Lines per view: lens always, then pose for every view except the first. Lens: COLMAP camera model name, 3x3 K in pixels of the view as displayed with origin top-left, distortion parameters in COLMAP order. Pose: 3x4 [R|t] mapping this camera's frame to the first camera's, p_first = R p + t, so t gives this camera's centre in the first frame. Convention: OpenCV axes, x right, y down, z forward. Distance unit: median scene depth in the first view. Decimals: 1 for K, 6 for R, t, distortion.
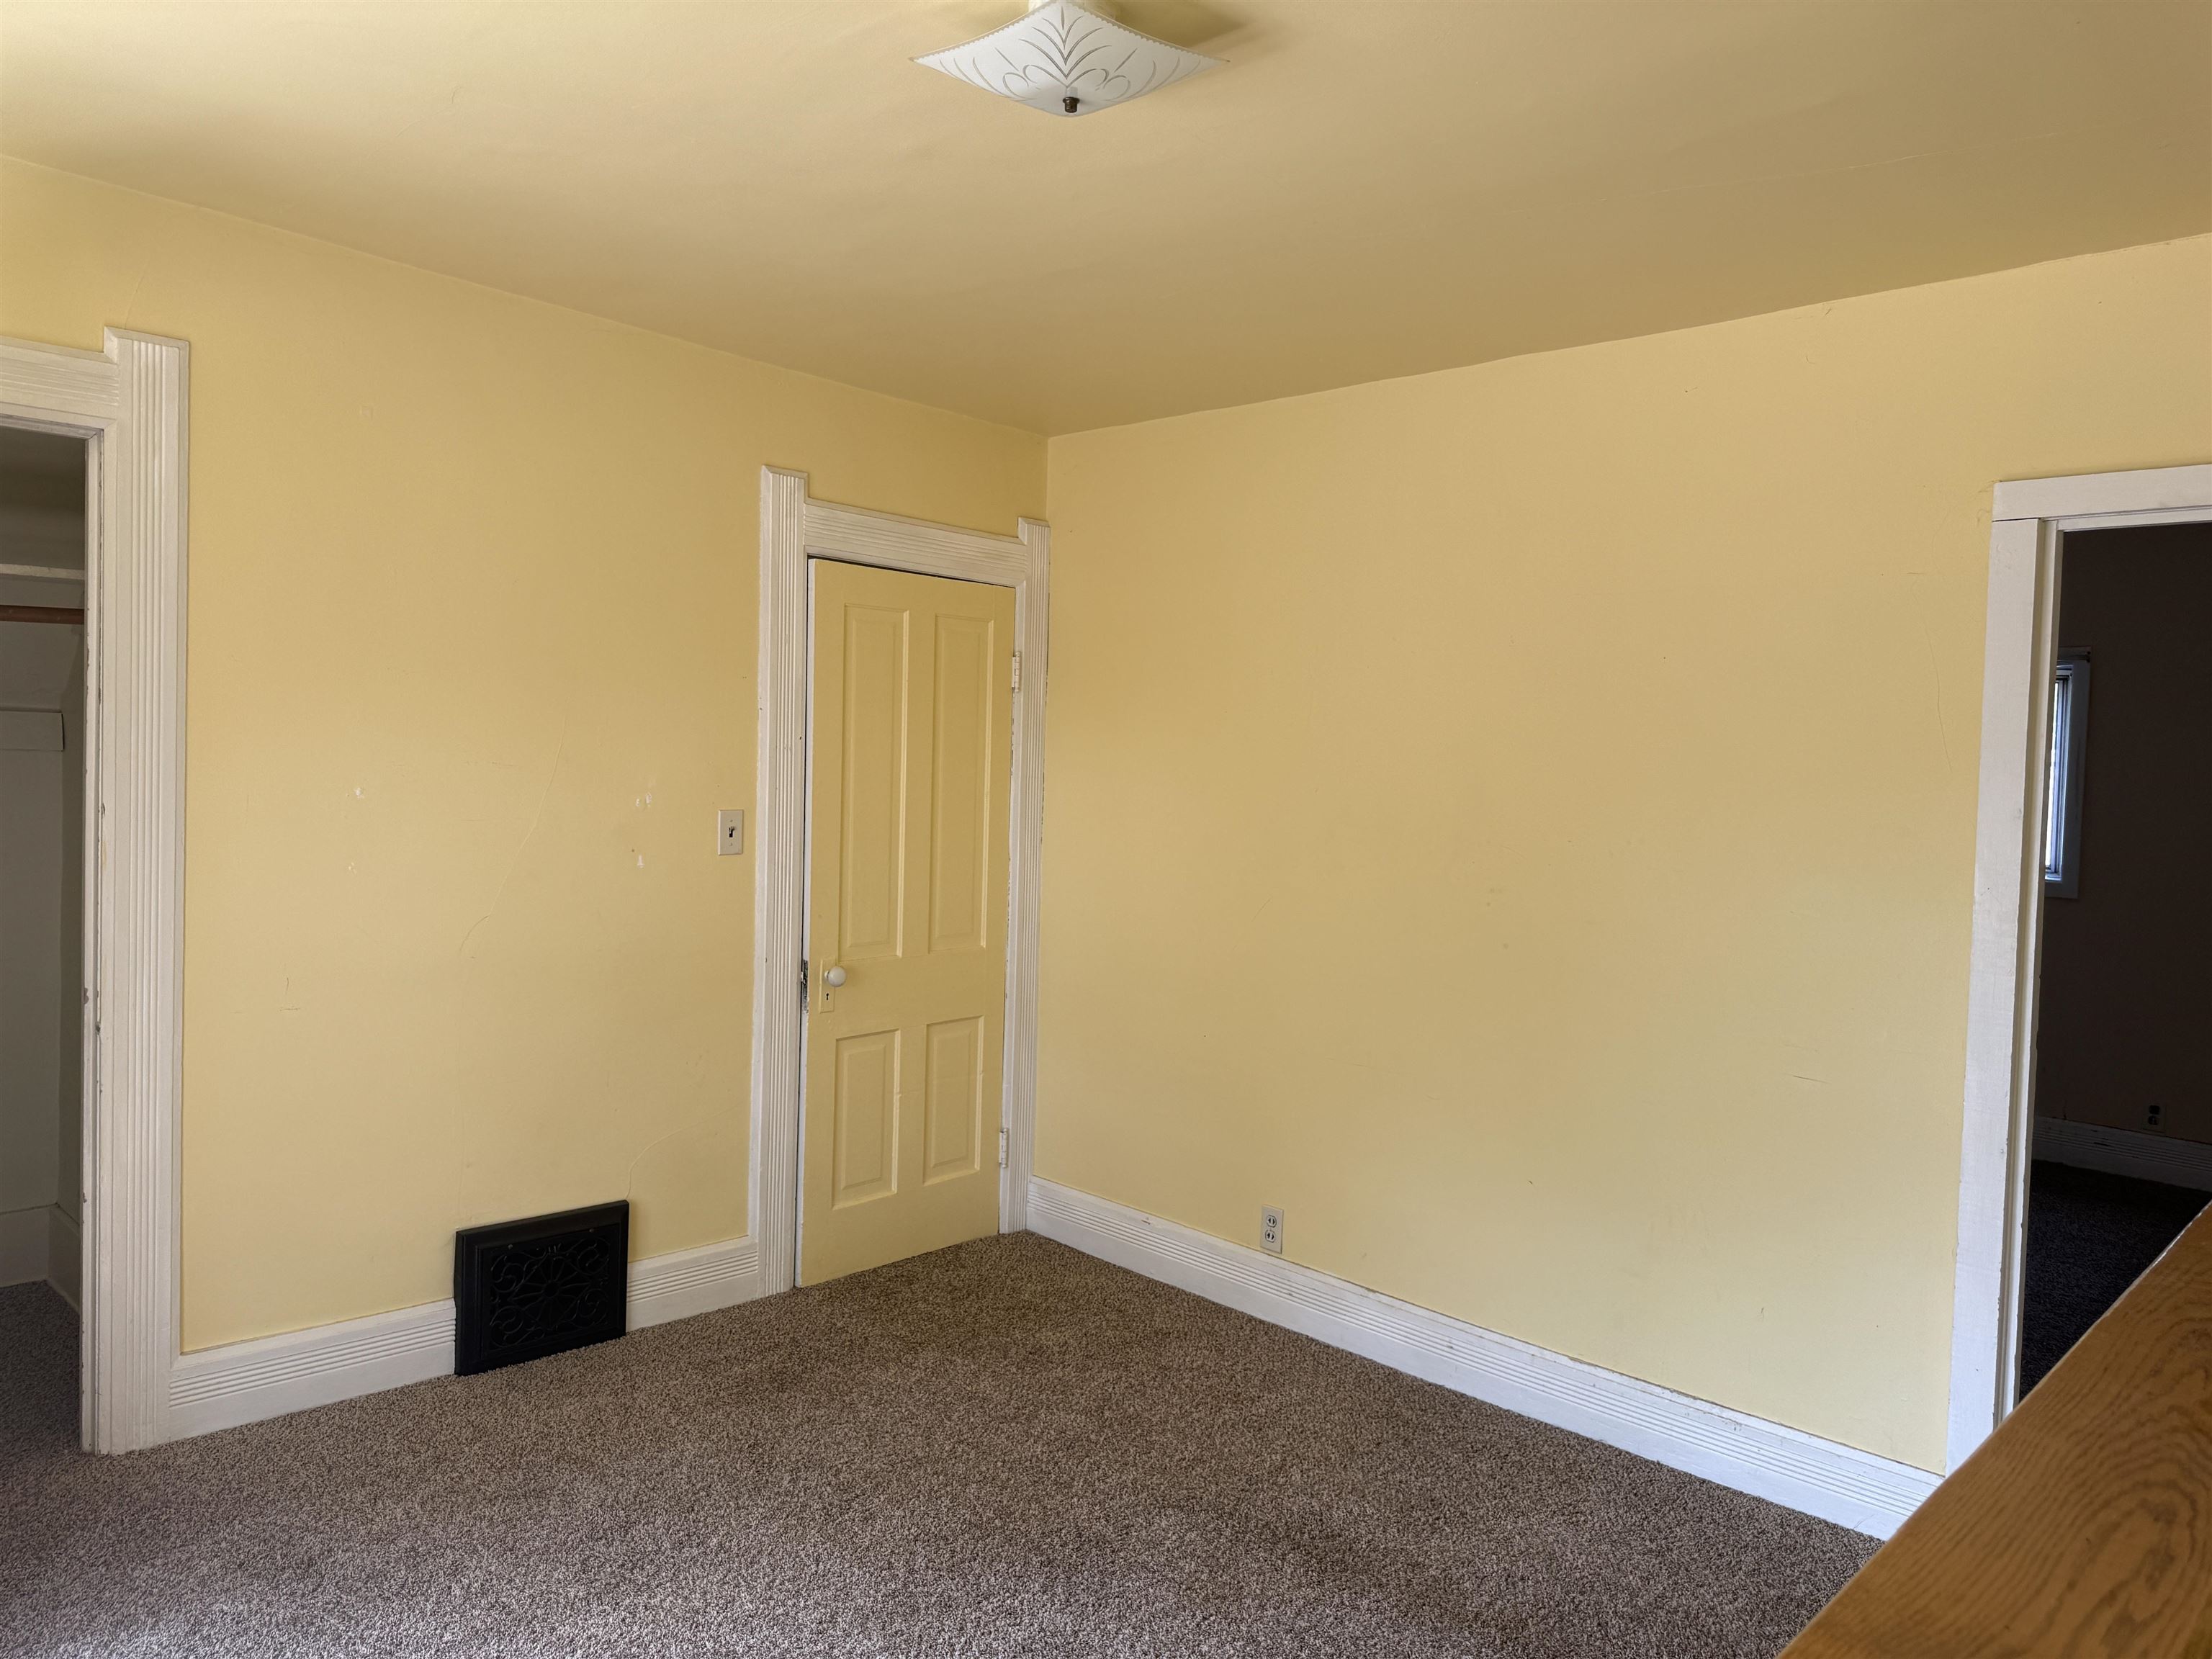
lens RADIAL K [[1563.4, 0, 1150.2], [0, 1563.4, 889.9], [0, 0, 1]] dist [0.001835, -0.012599]
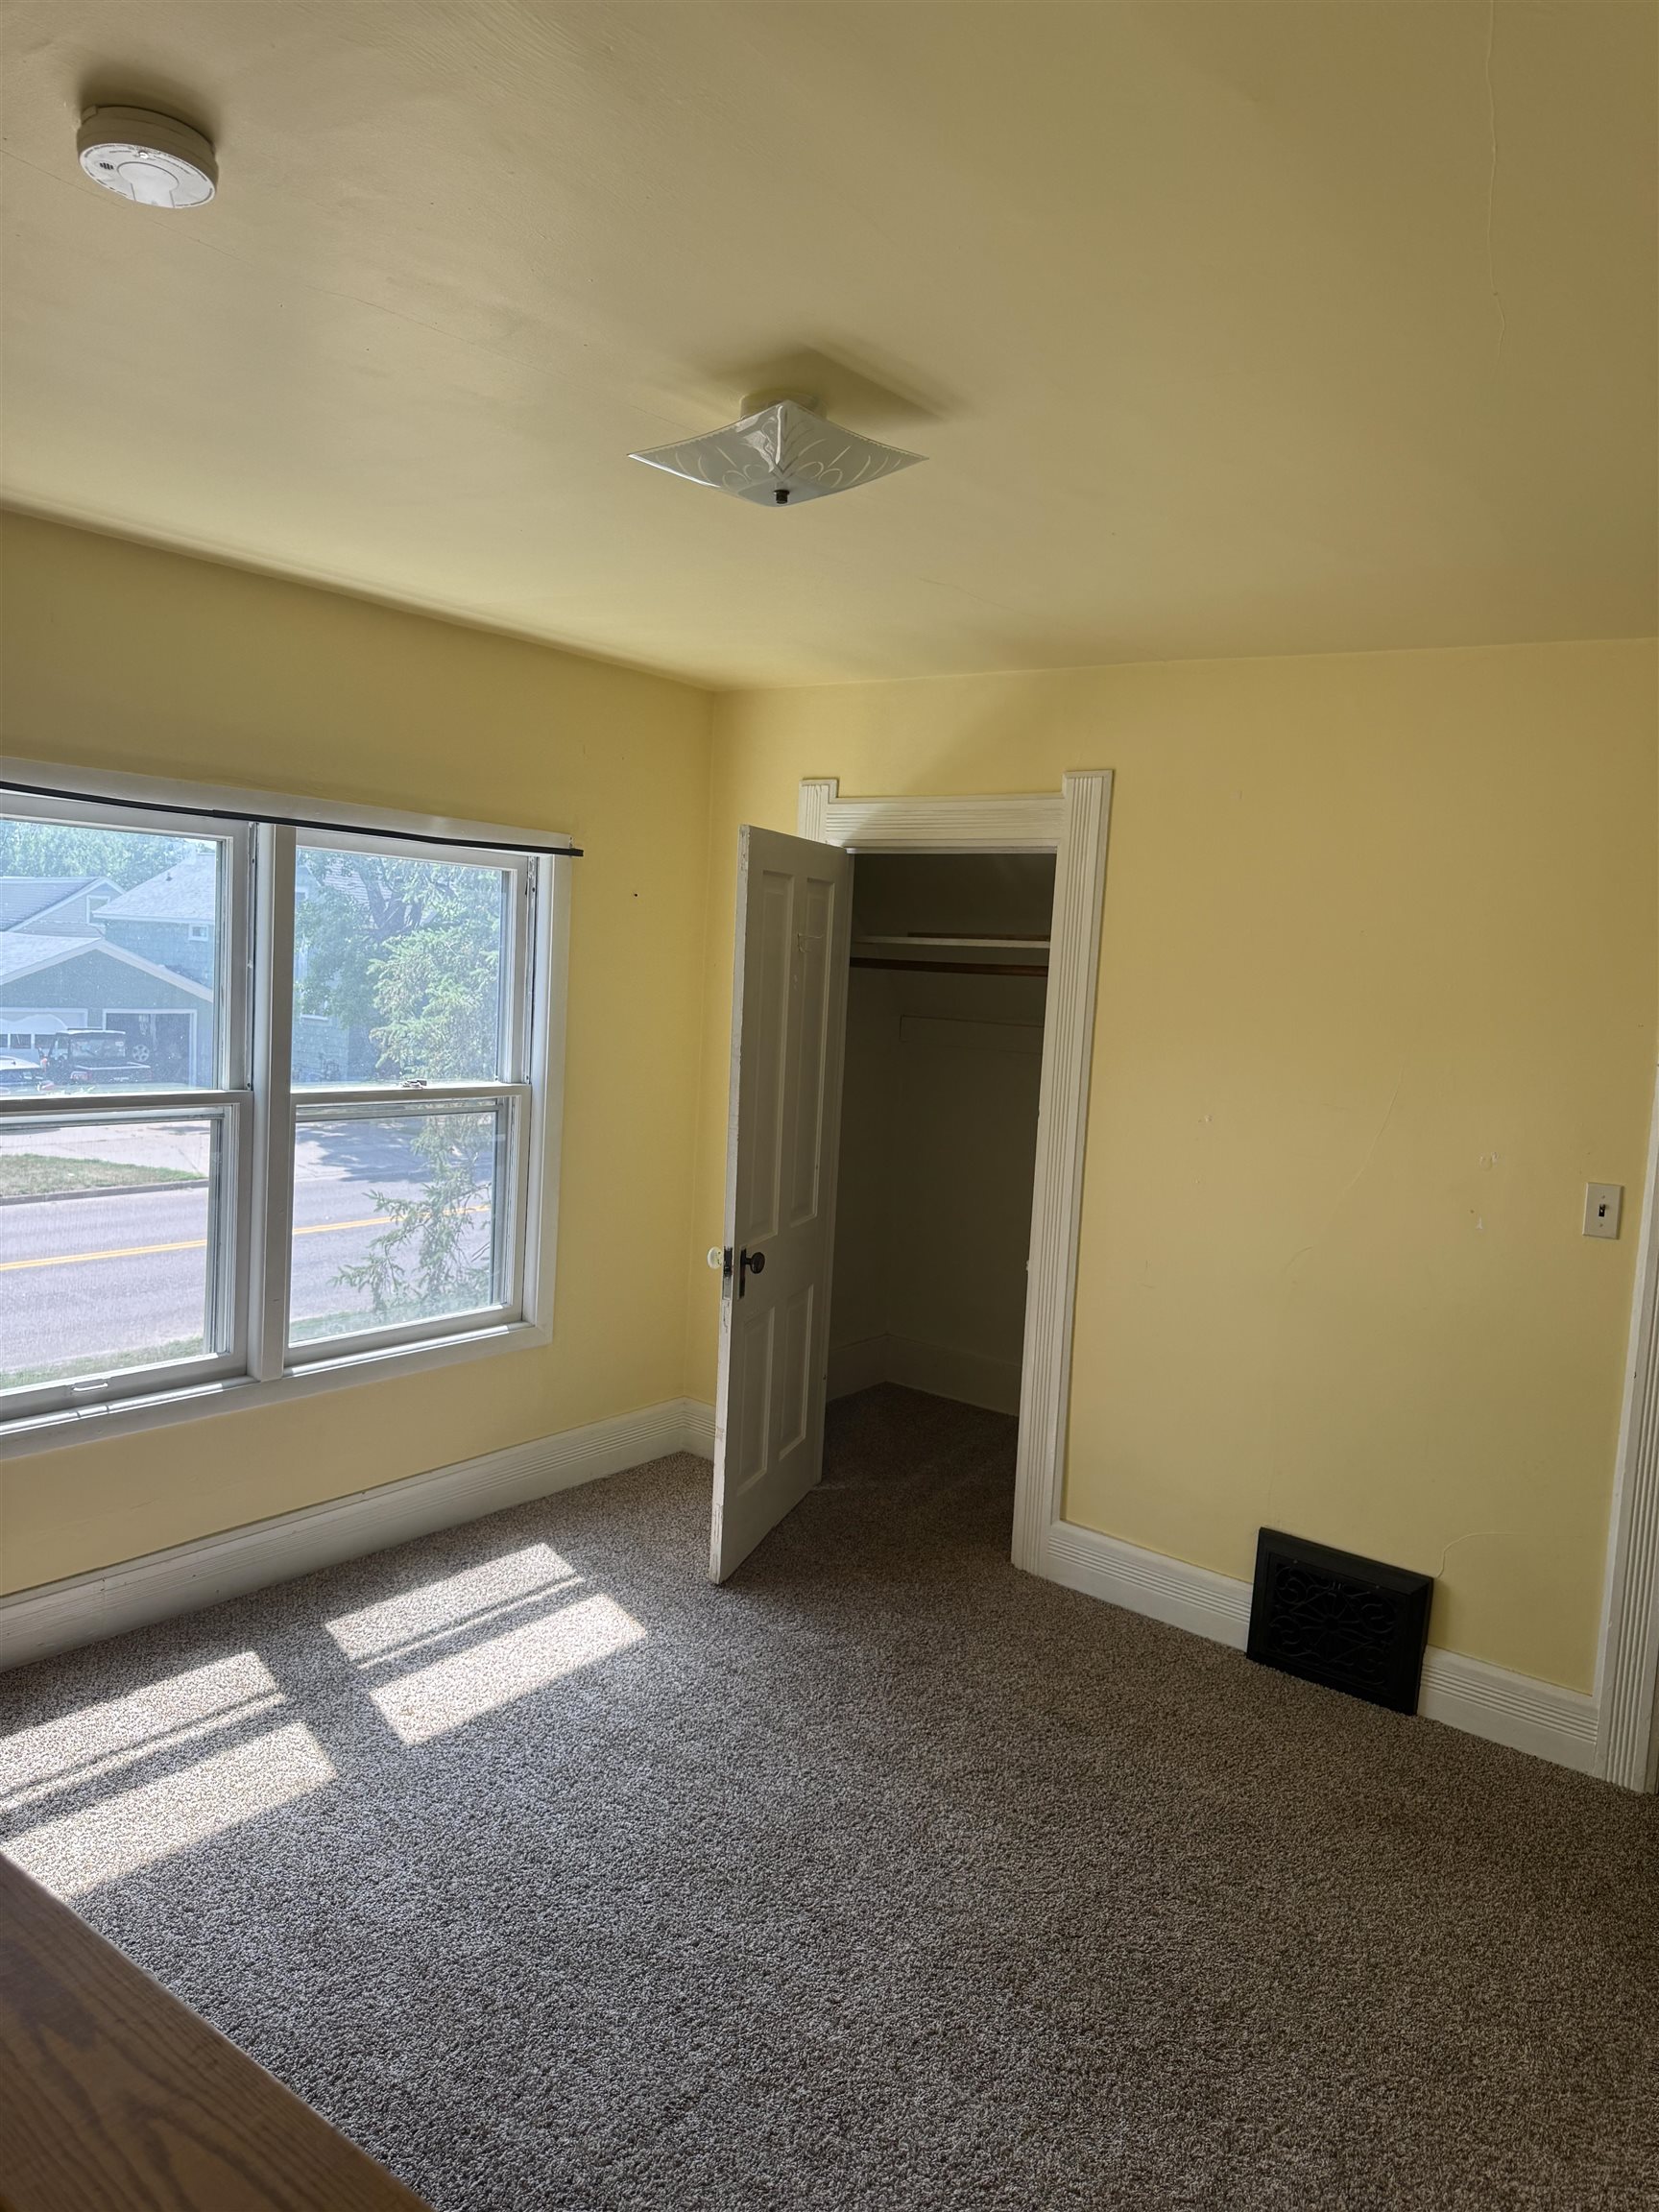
lens RADIAL K [[1563.4, 0, 825.0], [0, 1563.4, 1099.9], [0, 0, 1]] dist [0.001835, -0.012599]
pose [[0.083526, 0.060756, -0.994652, 0.613203], [-0.156039, 0.986624, 0.047162, -0.080532], [0.984213, 0.151266, 0.091889, 0.568640]]
